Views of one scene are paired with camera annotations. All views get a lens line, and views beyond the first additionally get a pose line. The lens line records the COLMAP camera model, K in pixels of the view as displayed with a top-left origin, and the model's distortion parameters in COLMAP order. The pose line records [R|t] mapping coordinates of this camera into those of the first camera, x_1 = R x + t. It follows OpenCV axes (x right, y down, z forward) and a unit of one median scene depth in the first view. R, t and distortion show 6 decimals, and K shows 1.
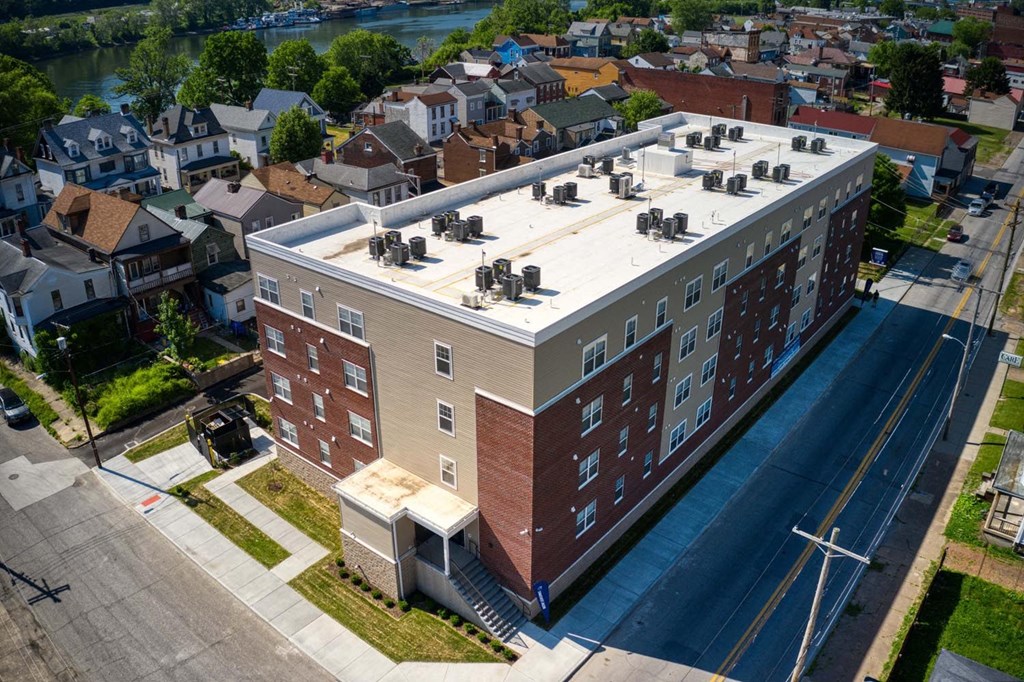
lens RADIAL K [[814.2, 0, 512.0], [0, 814.2, 341.0], [0, 0, 1]] dist [-0.197798, 0.017605]
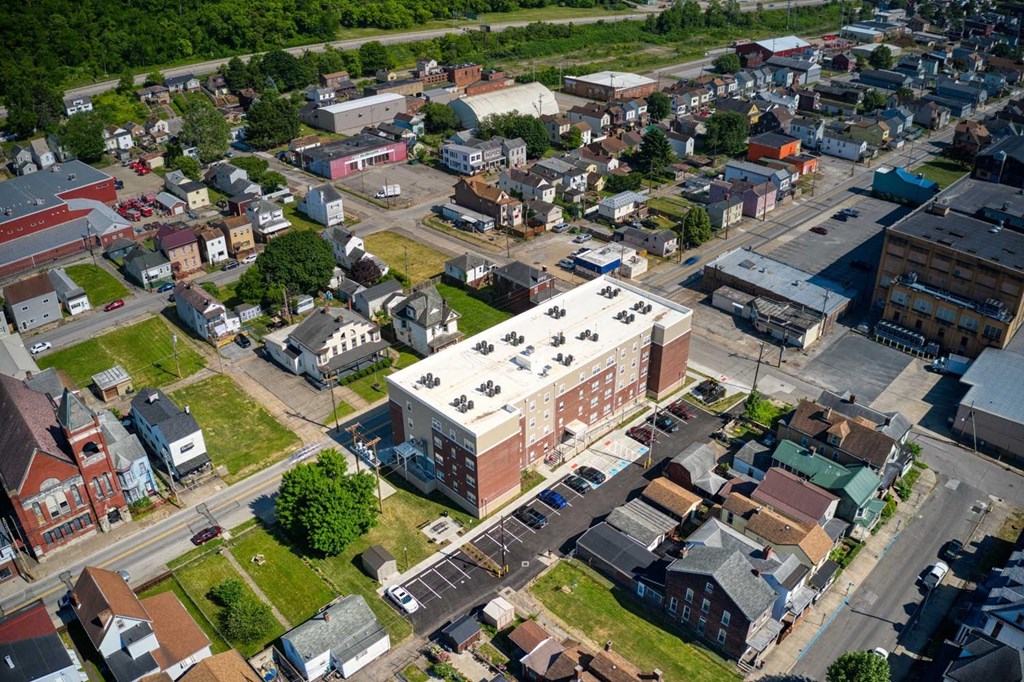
lens RADIAL K [[814.2, 0, 512.0], [0, 814.2, 341.0], [0, 0, 1]] dist [-0.197798, 0.017605]
pose [[-0.992008, -0.053028, 0.114489, 0.001575], [0.064494, 0.566783, 0.821339, -2.143183], [-0.108444, 0.822159, -0.558834, 2.327251]]
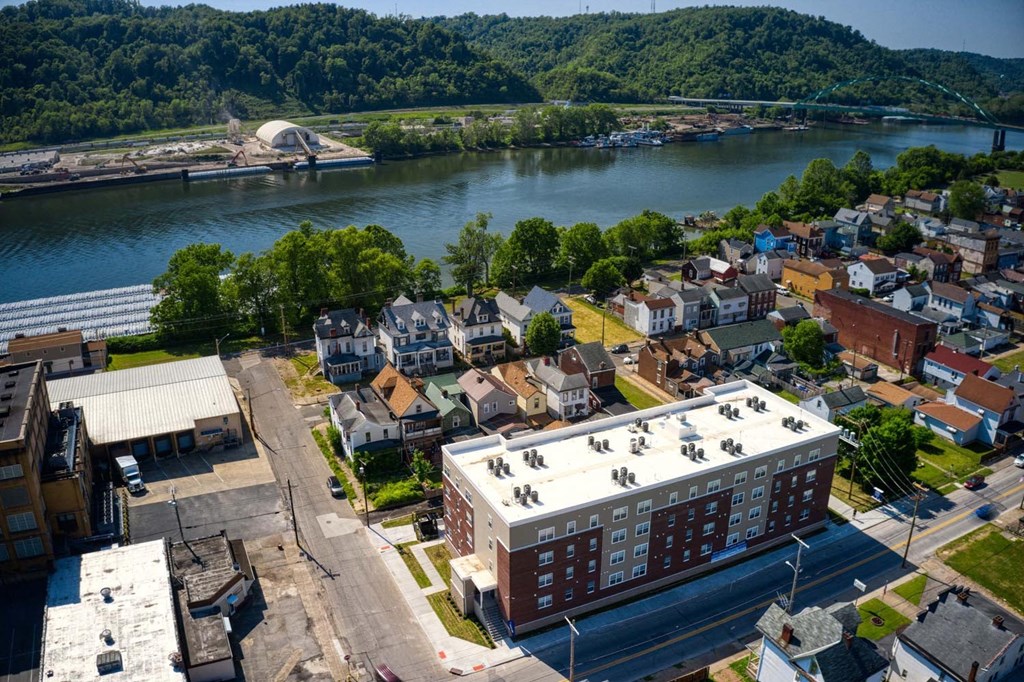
lens RADIAL K [[816.6, 0, 502.5], [0, 816.6, 340.2], [0, 0, 1]] dist [-0.187988, 0.010205]
pose [[0.900530, 0.143081, -0.410578, 0.595755], [-0.185563, 0.980459, -0.065322, -0.247416], [0.393208, 0.135013, 0.909483, -0.892837]]
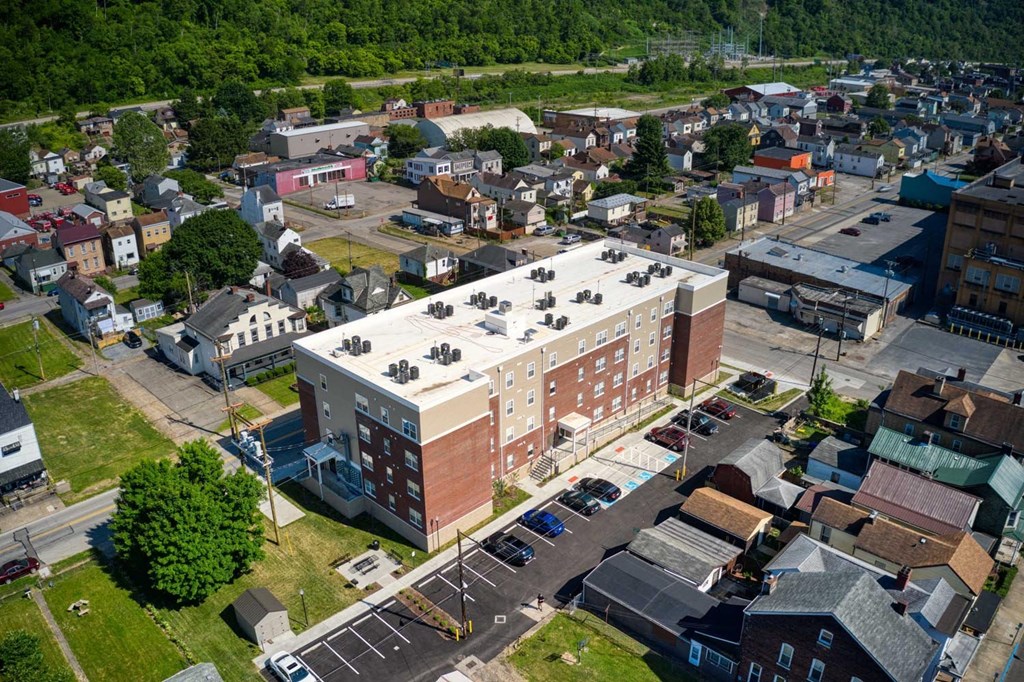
lens RADIAL K [[814.2, 0, 512.0], [0, 814.2, 341.0], [0, 0, 1]] dist [-0.197798, 0.017605]
pose [[-0.995015, -0.032239, 0.094369, 0.048567], [0.049673, 0.660329, 0.749332, -1.385969], [-0.086472, 0.750284, -0.655436, 2.141736]]
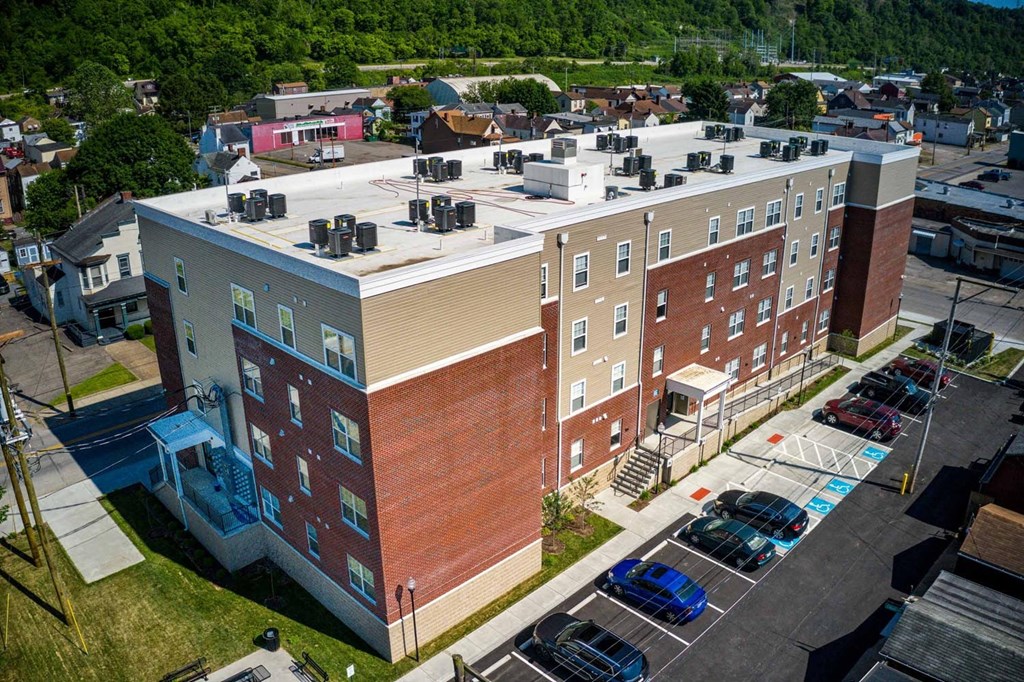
lens RADIAL K [[814.2, 0, 512.0], [0, 814.2, 341.0], [0, 0, 1]] dist [-0.197798, 0.017605]
pose [[-0.992901, -0.035801, 0.113425, 0.164455], [0.058080, 0.686263, 0.725031, -0.706794], [-0.103796, 0.726472, -0.679312, 1.744419]]
